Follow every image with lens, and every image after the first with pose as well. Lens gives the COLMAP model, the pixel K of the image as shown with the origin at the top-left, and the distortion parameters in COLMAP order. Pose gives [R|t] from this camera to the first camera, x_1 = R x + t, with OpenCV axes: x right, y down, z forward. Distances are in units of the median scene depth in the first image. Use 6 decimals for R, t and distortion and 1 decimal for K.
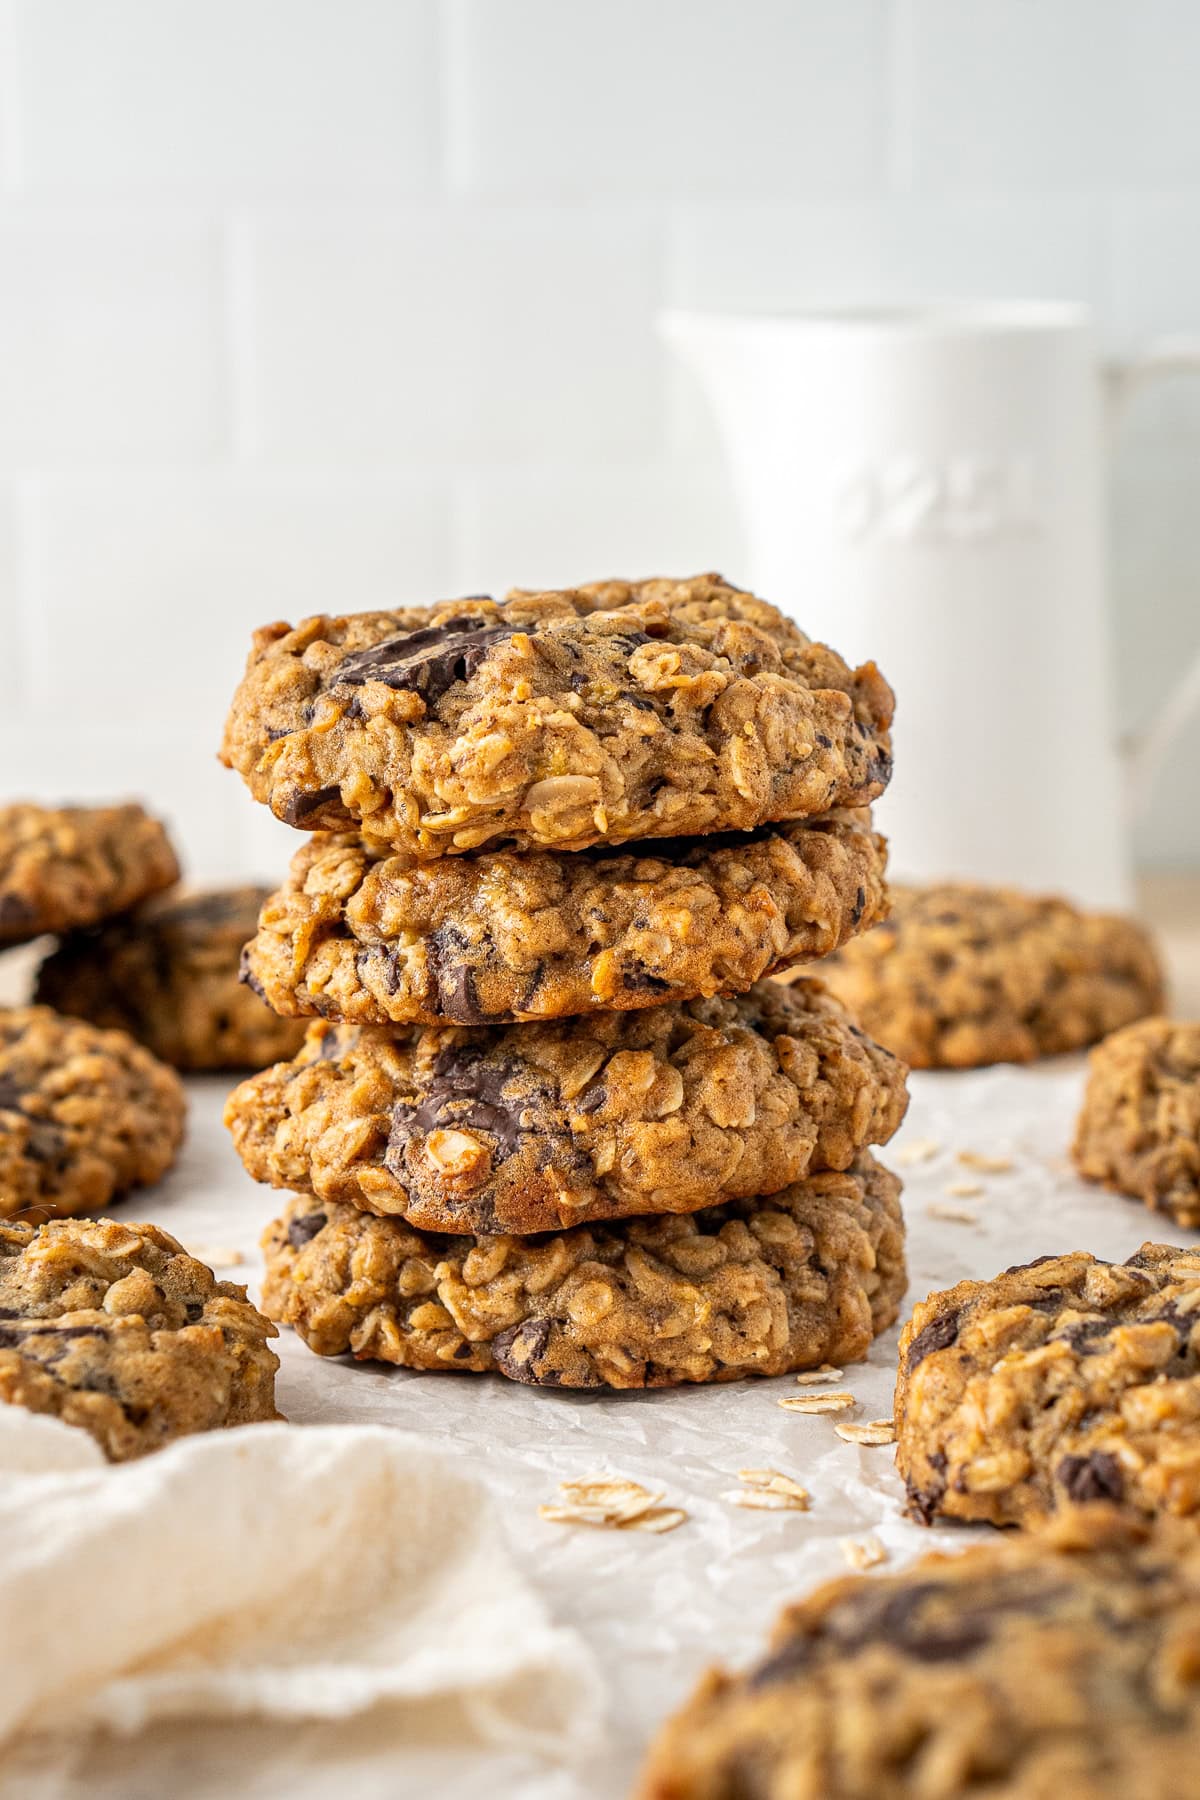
lens RADIAL K [[3668.8, 0, 592.9], [0, 3668.8, 896.2], [0, 0, 1]] dist [0.272629, 0.000000]
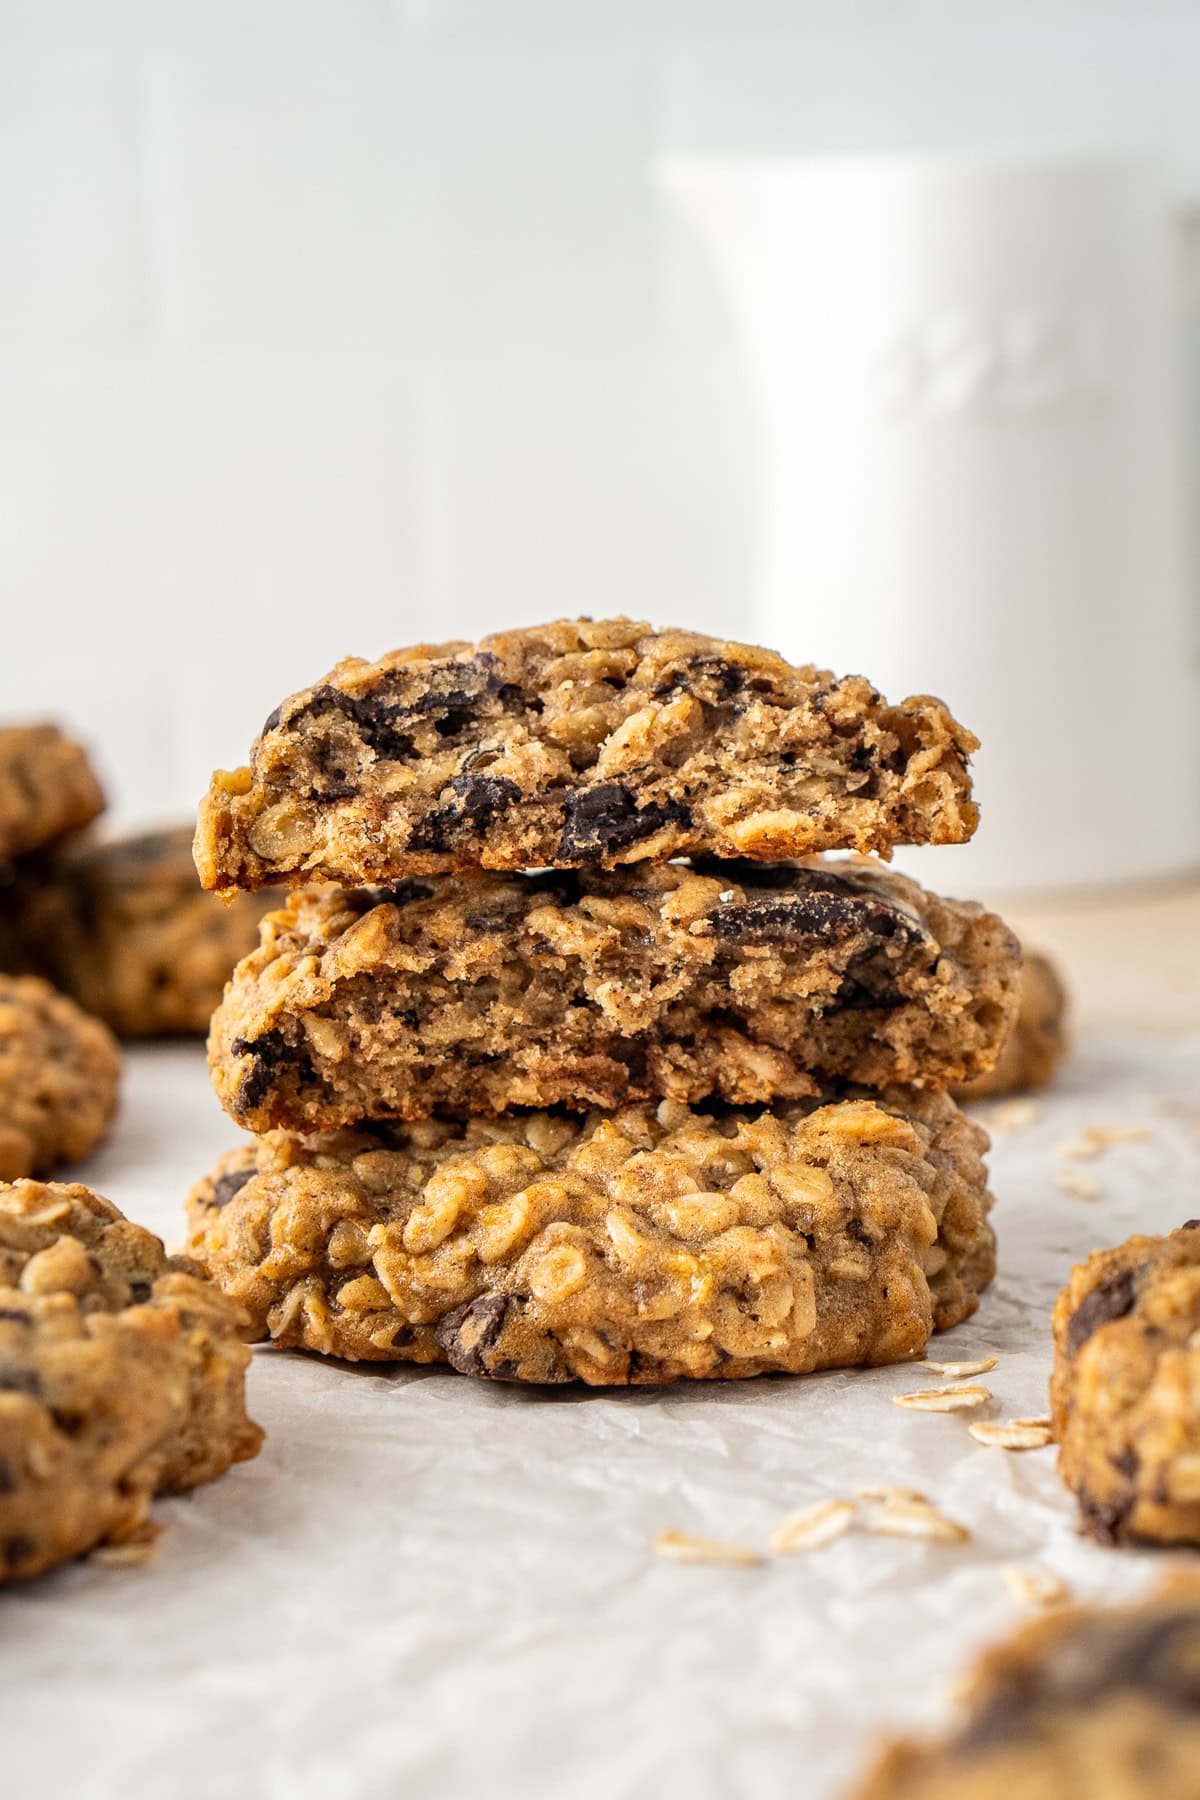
lens RADIAL K [[3668.8, 0, 607.1], [0, 3668.8, 905.0], [0, 0, 1]] dist [0.272629, 0.000000]
pose [[0.999481, -0.016221, 0.027837, -0.030706], [0.016834, 0.999618, -0.021933, 0.049967], [-0.027470, 0.022391, 0.999372, 0.224712]]
